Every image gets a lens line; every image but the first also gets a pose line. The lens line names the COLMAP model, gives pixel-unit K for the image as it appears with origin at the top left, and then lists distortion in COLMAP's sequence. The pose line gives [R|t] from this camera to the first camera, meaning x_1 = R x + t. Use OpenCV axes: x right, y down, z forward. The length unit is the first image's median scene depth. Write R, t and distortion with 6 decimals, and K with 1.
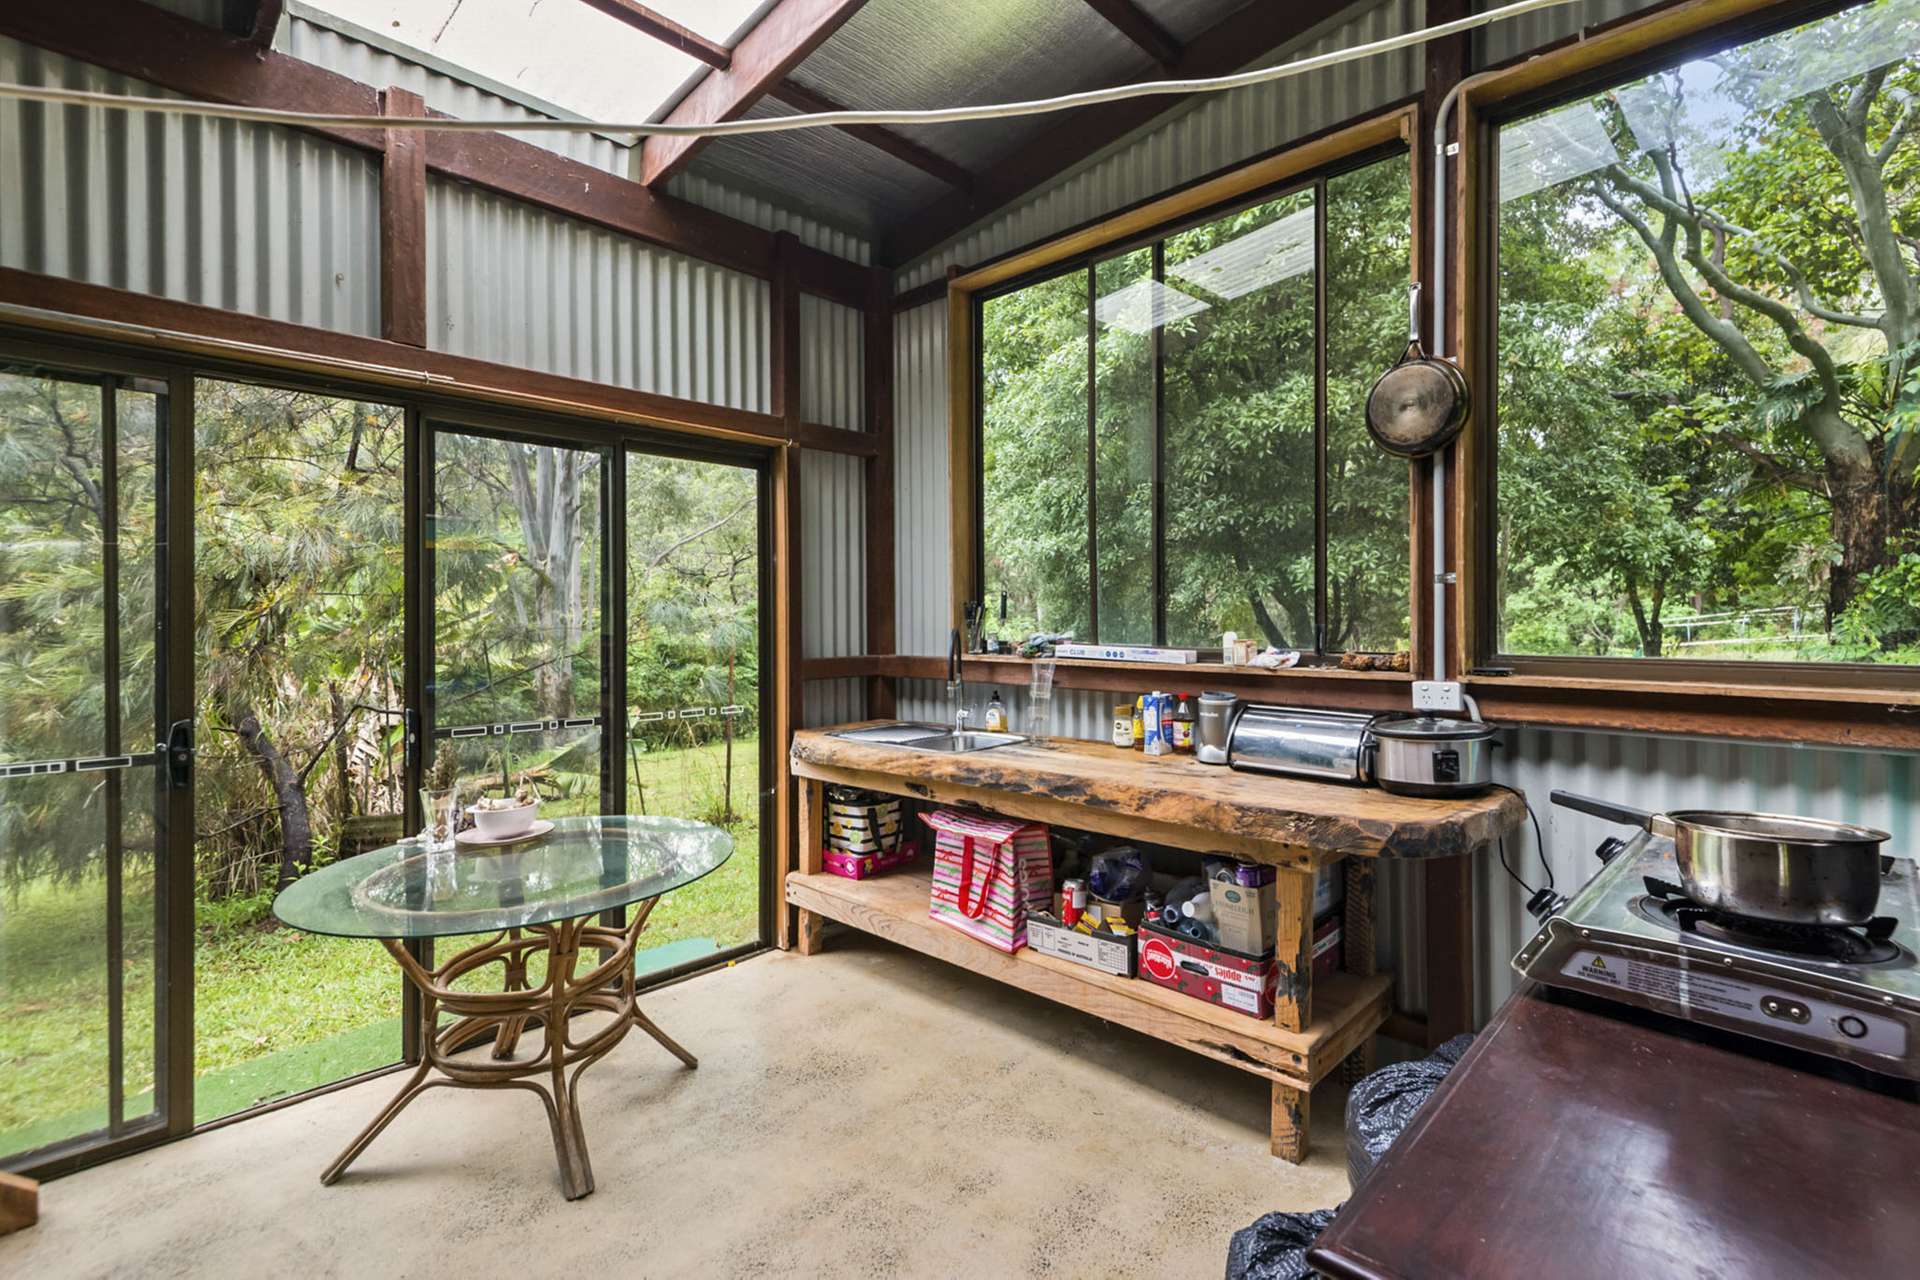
lens RADIAL K [[874.4, 0, 986.8], [0, 874.4, 619.5], [0, 0, 1]] dist [-0.000186, -0.000709]
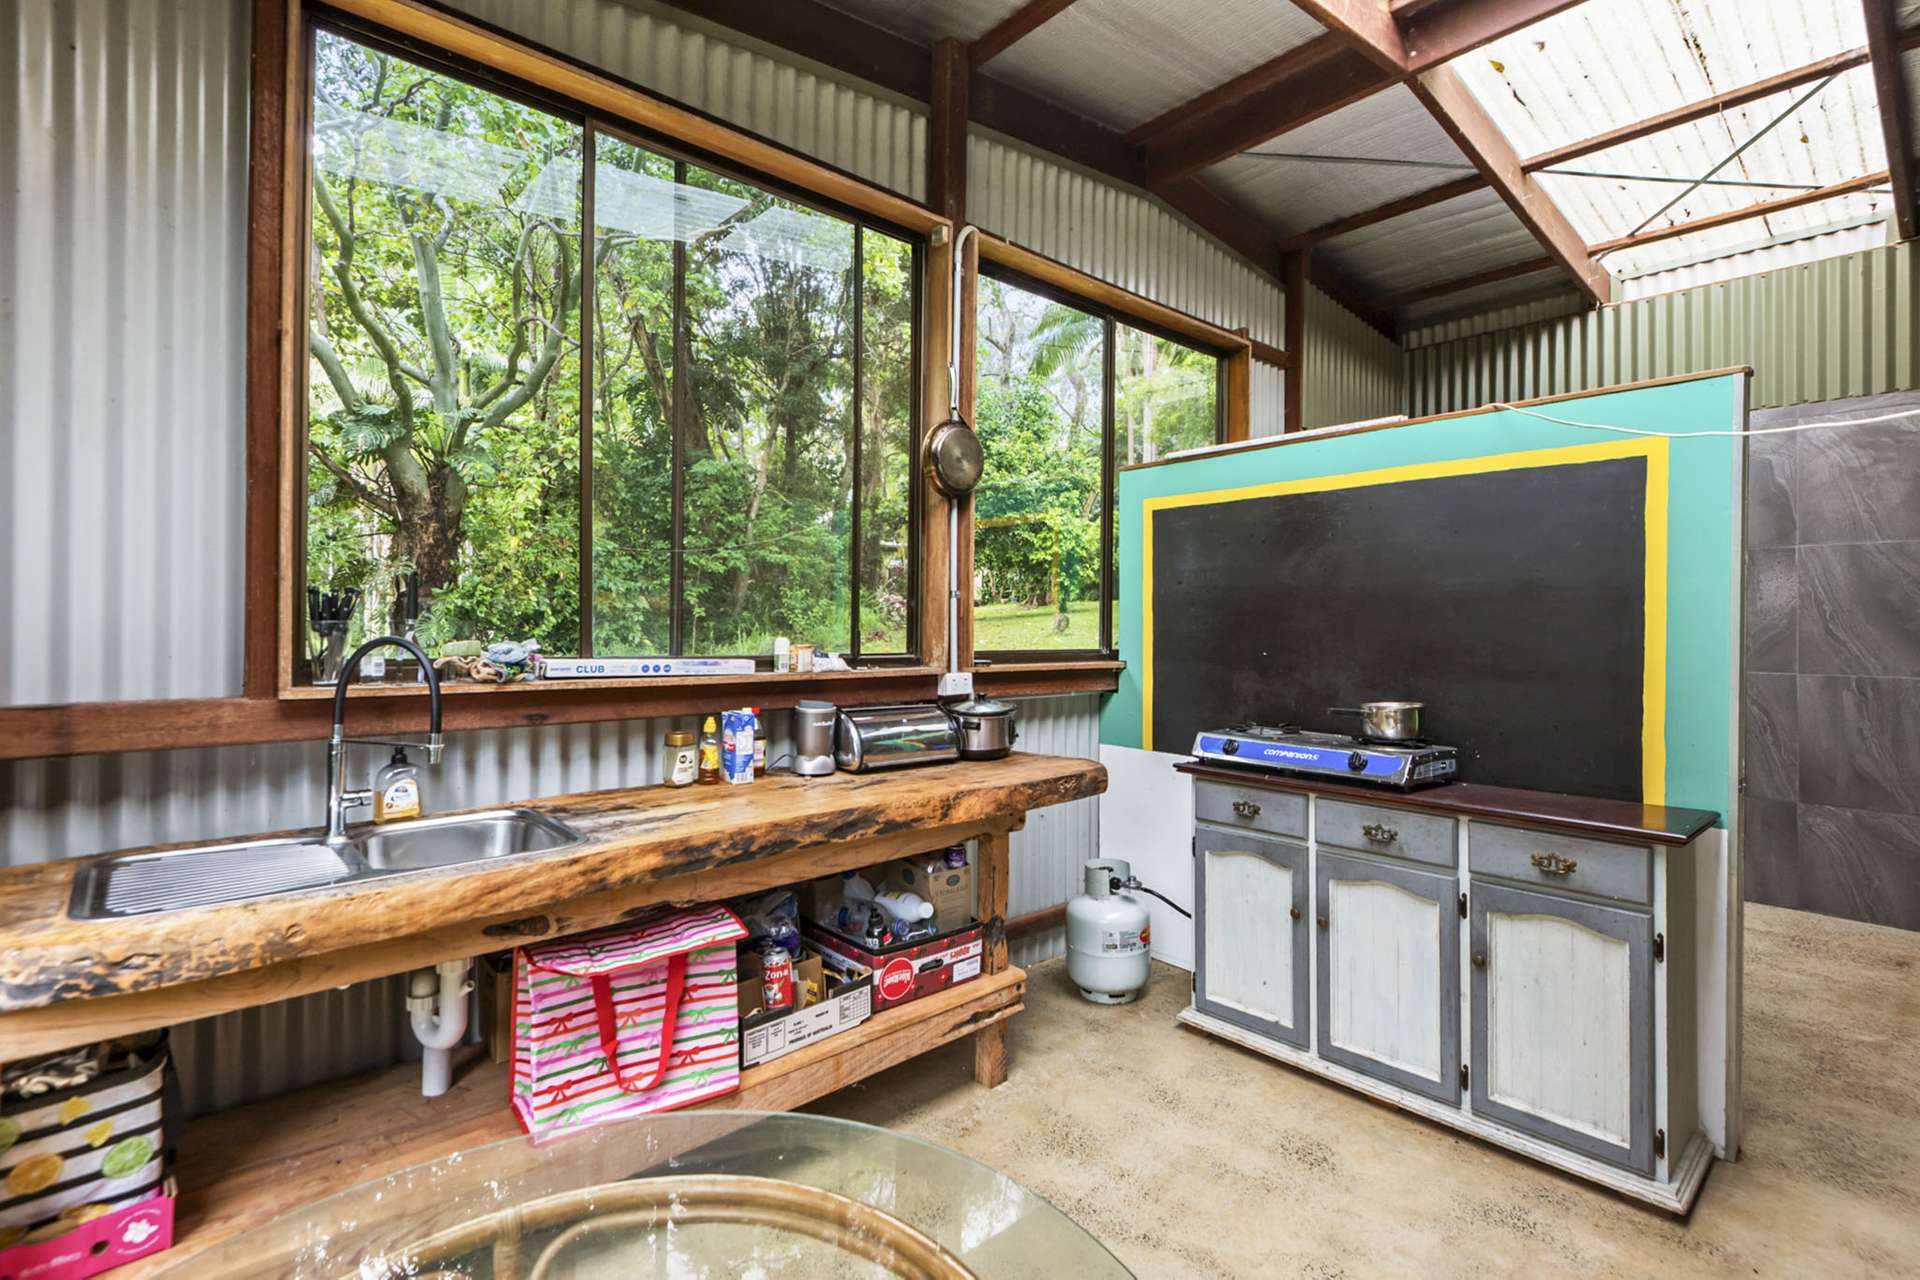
lens RADIAL K [[905.6, 0, 958.2], [0, 905.6, 623.4], [0, 0, 1]] dist [-0.001828, -0.000846]
pose [[0.082181, 0.005593, 0.996602, -2.022319], [-0.000565, 0.999984, -0.005566, 0.015411], [-0.996617, -0.000105, 0.082183, 2.197966]]
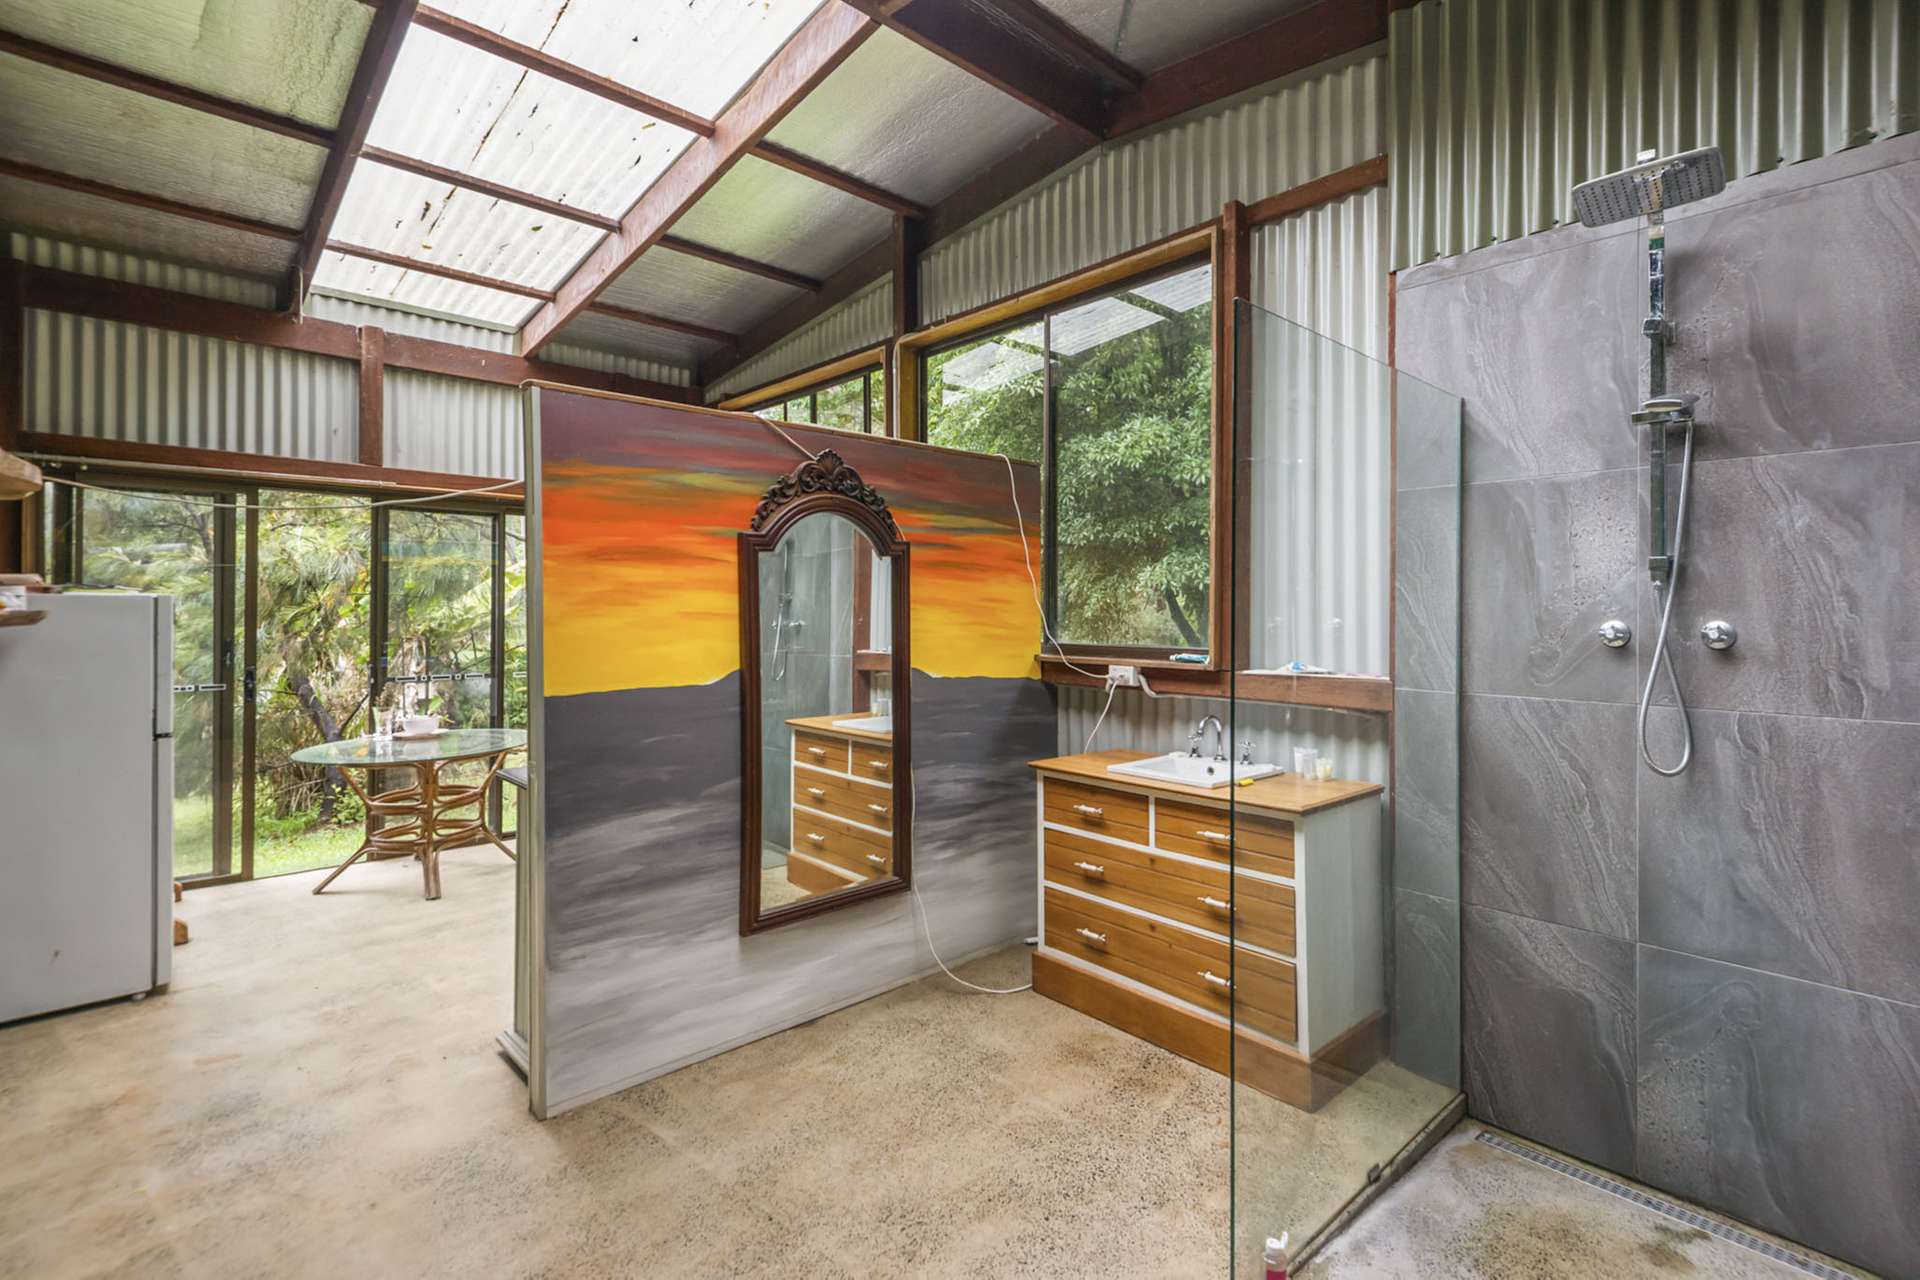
lens RADIAL K [[883.0, 0, 994.2], [0, 883.0, 612.5], [0, 0, 1]] dist [0.001603, 0.000246]
pose [[0.998389, 0.007544, -0.056228, 0.400981], [-0.007721, 0.999966, -0.002916, -0.006916], [0.056204, 0.003346, 0.998414, -0.416741]]
